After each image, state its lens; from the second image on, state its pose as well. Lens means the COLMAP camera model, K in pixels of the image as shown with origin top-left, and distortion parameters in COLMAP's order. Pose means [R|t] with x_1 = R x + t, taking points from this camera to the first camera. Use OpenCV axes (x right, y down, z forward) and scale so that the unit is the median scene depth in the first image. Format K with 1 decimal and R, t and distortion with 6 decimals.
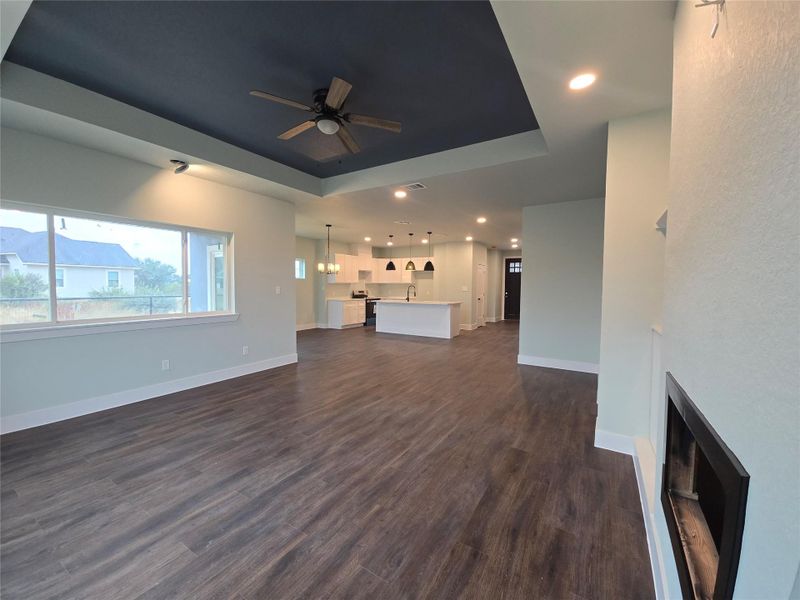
lens RADIAL K [[324.7, 0, 398.0], [0, 324.7, 298.4], [0, 0, 1]] dist [0.008127, -0.005797]
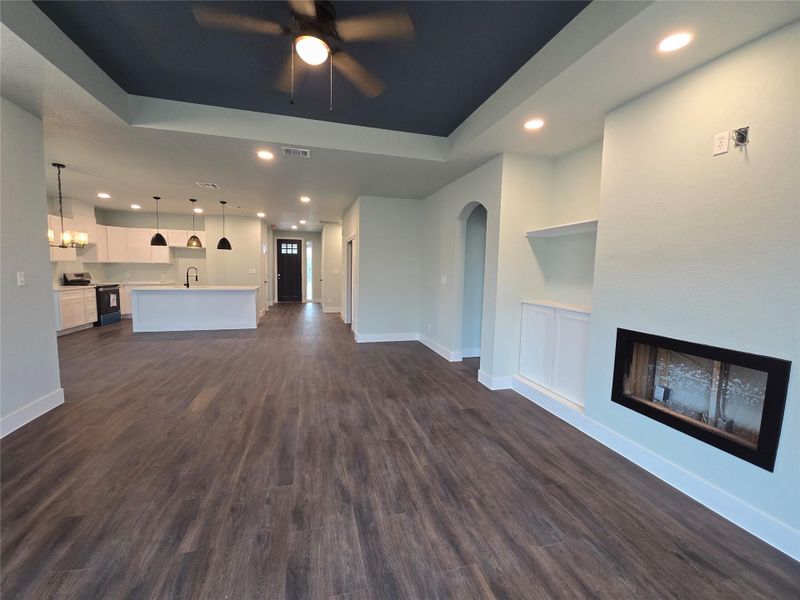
lens RADIAL K [[324.6, 0, 398.5], [0, 324.6, 297.5], [0, 0, 1]] dist [0.008687, -0.005291]
pose [[0.676099, -0.060793, 0.734298, -0.440129], [0.016288, 0.997580, 0.067592, -0.025627], [-0.736630, -0.033739, 0.675453, 0.248238]]
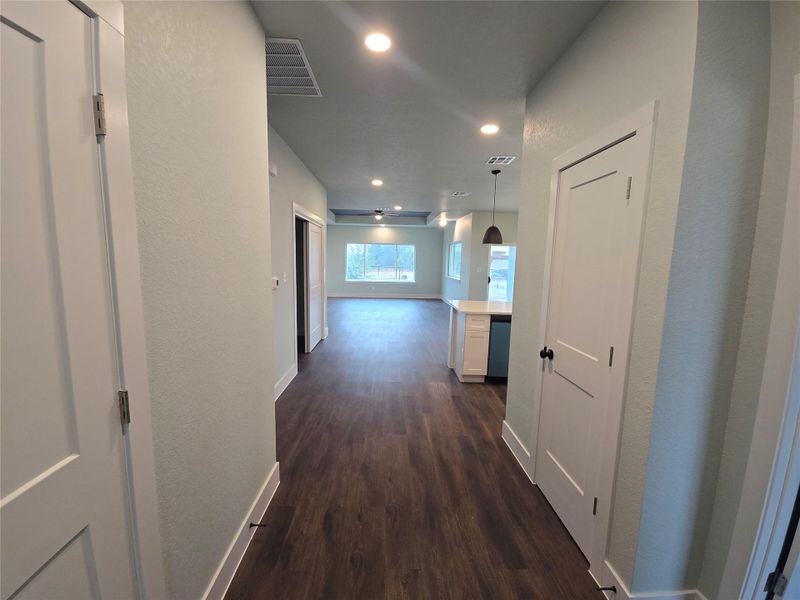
lens RADIAL K [[324.7, 0, 398.0], [0, 324.7, 298.4], [0, 0, 1]] dist [0.008127, -0.005797]
pose [[-0.831303, 0.038480, -0.554486, 1.076393], [-0.053905, 0.987316, 0.149333, -0.137059], [0.553199, 0.154031, -0.818685, 2.787245]]
